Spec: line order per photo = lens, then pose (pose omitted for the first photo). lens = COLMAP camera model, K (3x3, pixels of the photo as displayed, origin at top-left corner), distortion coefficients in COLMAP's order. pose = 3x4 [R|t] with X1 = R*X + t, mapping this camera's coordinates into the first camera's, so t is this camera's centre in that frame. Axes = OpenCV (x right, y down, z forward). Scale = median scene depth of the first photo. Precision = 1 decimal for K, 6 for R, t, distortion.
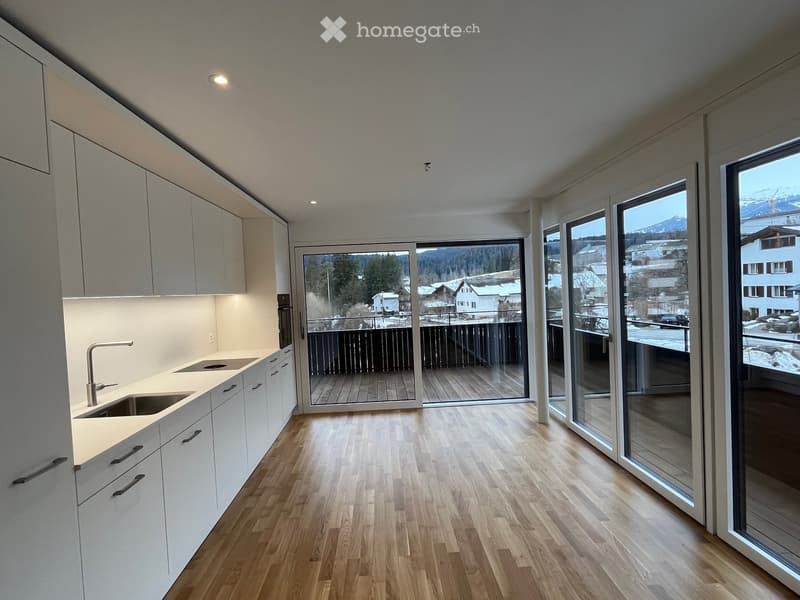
lens RADIAL K [[415.4, 0, 399.7], [0, 415.4, 301.7], [0, 0, 1]] dist [-0.001530, 0.001672]
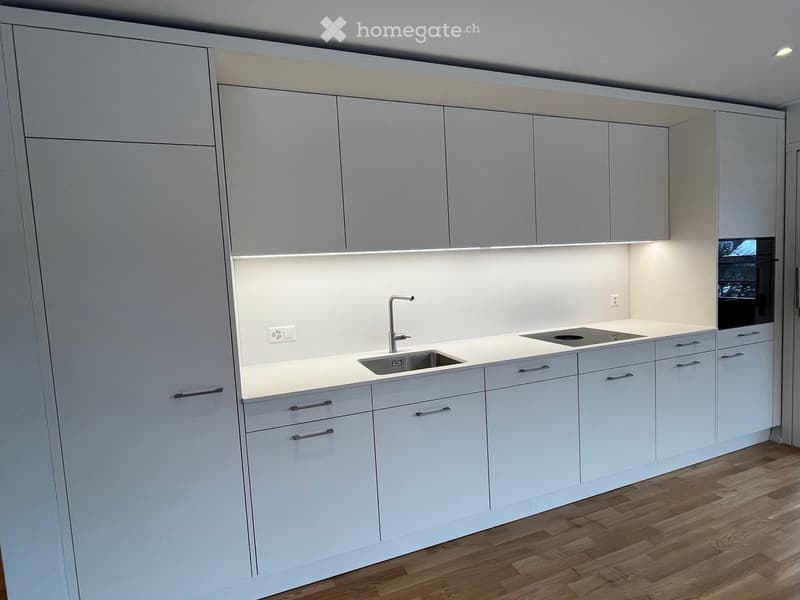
lens RADIAL K [[415.4, 0, 399.7], [0, 415.4, 301.4], [0, 0, 1]] dist [-0.001530, 0.001672]
pose [[0.312006, 0.092704, -0.945547, 0.217154], [0.016269, 0.994561, 0.102878, 0.005312], [0.949941, -0.047482, 0.308800, 0.542423]]
